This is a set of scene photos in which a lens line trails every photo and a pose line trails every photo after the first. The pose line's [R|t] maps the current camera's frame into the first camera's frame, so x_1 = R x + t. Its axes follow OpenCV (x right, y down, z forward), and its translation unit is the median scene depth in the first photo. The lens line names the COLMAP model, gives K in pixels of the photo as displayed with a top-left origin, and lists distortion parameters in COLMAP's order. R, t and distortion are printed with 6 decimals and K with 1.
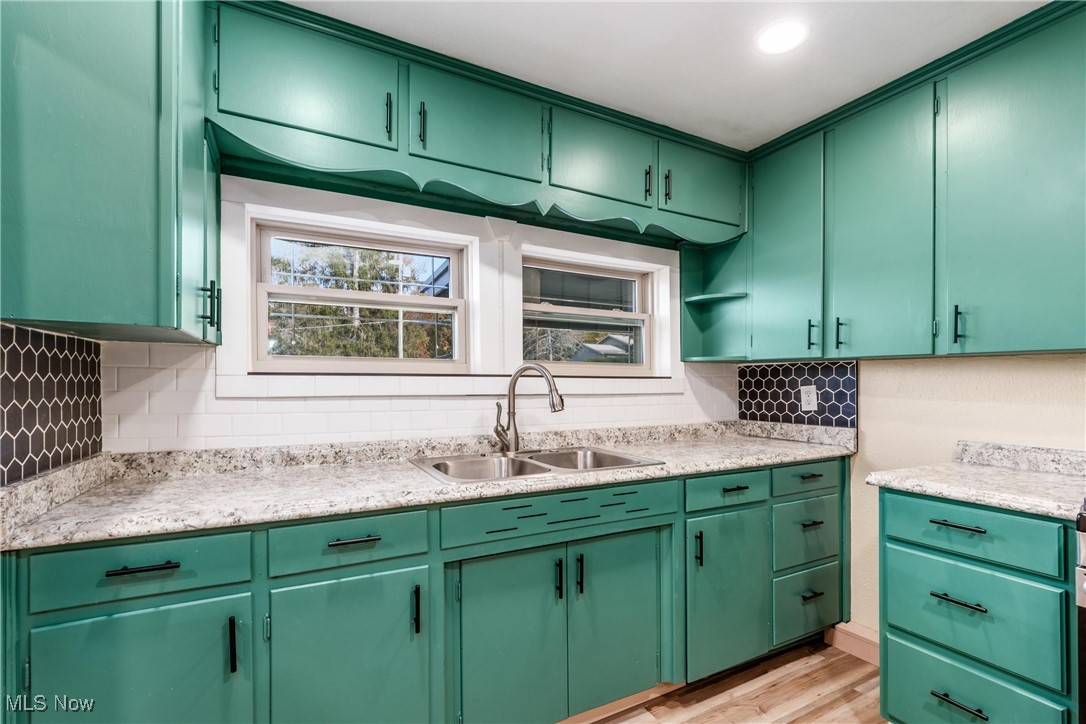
lens RADIAL K [[489.2, 0, 545.8], [0, 489.2, 382.0], [0, 0, 1]] dist [0.002488, -0.002311]
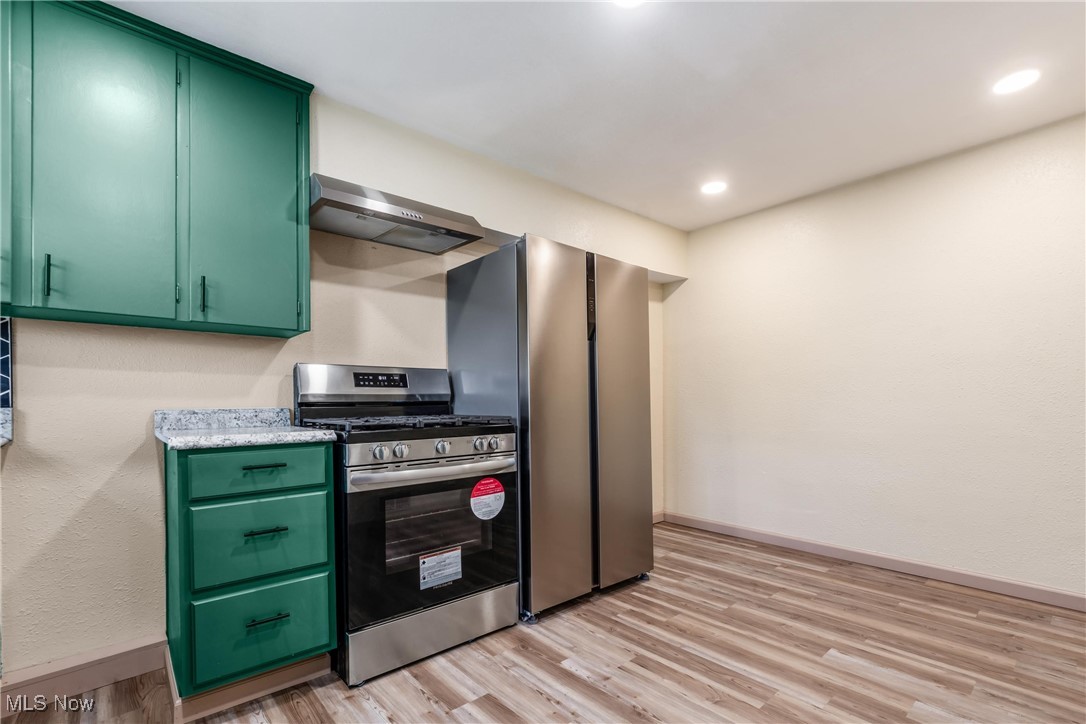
lens RADIAL K [[489.2, 0, 533.9], [0, 489.2, 386.5], [0, 0, 1]] dist [0.002488, -0.002311]
pose [[-0.210946, 0.023357, 0.977219, -0.327017], [0.003495, 0.999726, -0.023140, 0.102160], [-0.977492, -0.001466, -0.210970, 0.473339]]
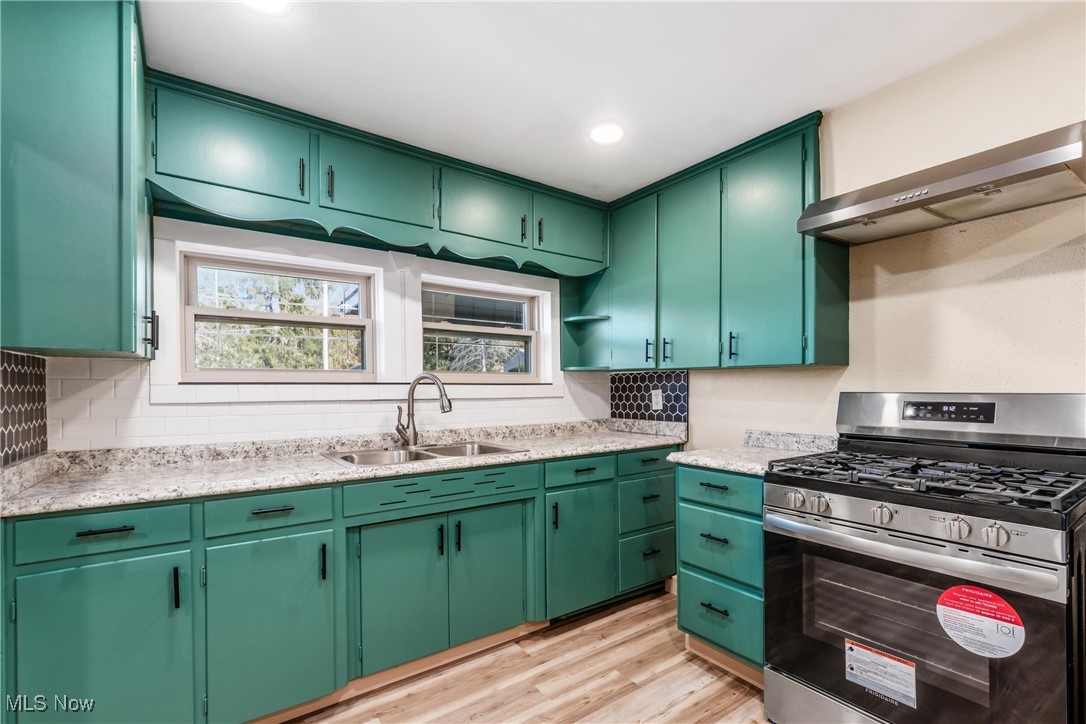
lens RADIAL K [[489.2, 0, 543.6], [0, 489.2, 384.2], [0, 0, 1]] dist [0.002488, -0.002311]
pose [[0.991631, -0.005609, 0.128982, 0.116495], [0.006368, 0.999965, -0.005473, -0.003201], [-0.128947, 0.006248, 0.991632, -0.288096]]
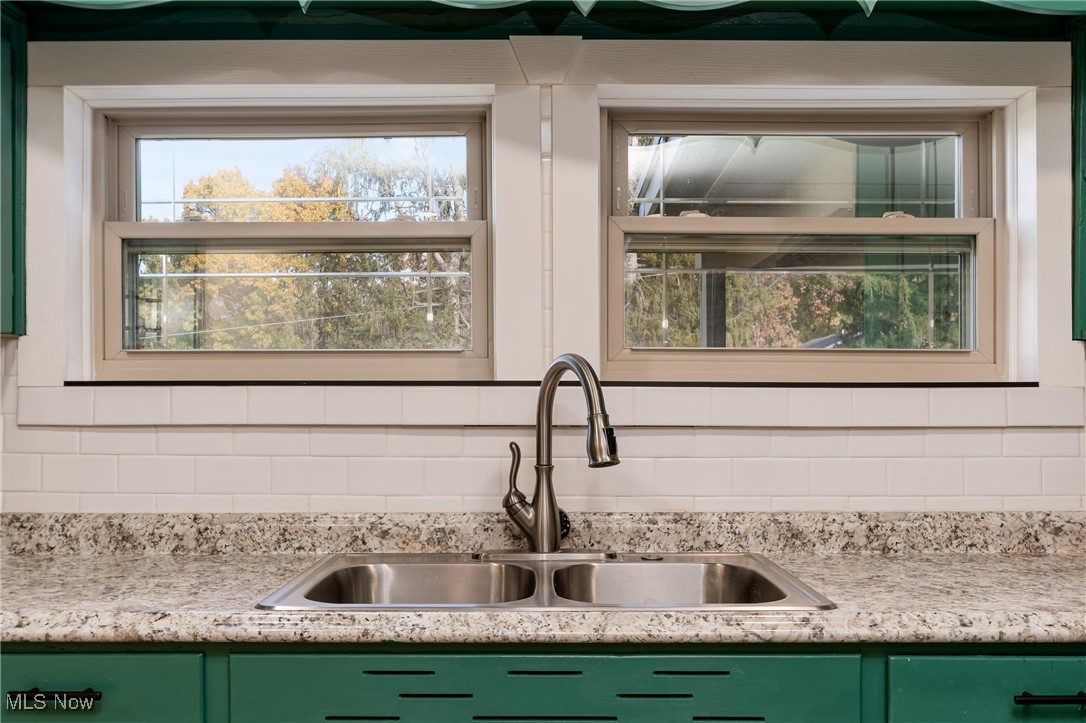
lens RADIAL K [[1067.9, 0, 518.2], [0, 1067.9, 387.8], [0, 0, 1]] dist [-0.001177, 0.000000]
pose [[0.882587, -0.005960, -0.470111, 0.425490], [0.002178, 0.999961, -0.008589, -0.000303], [0.470144, 0.006557, 0.882565, 0.143617]]
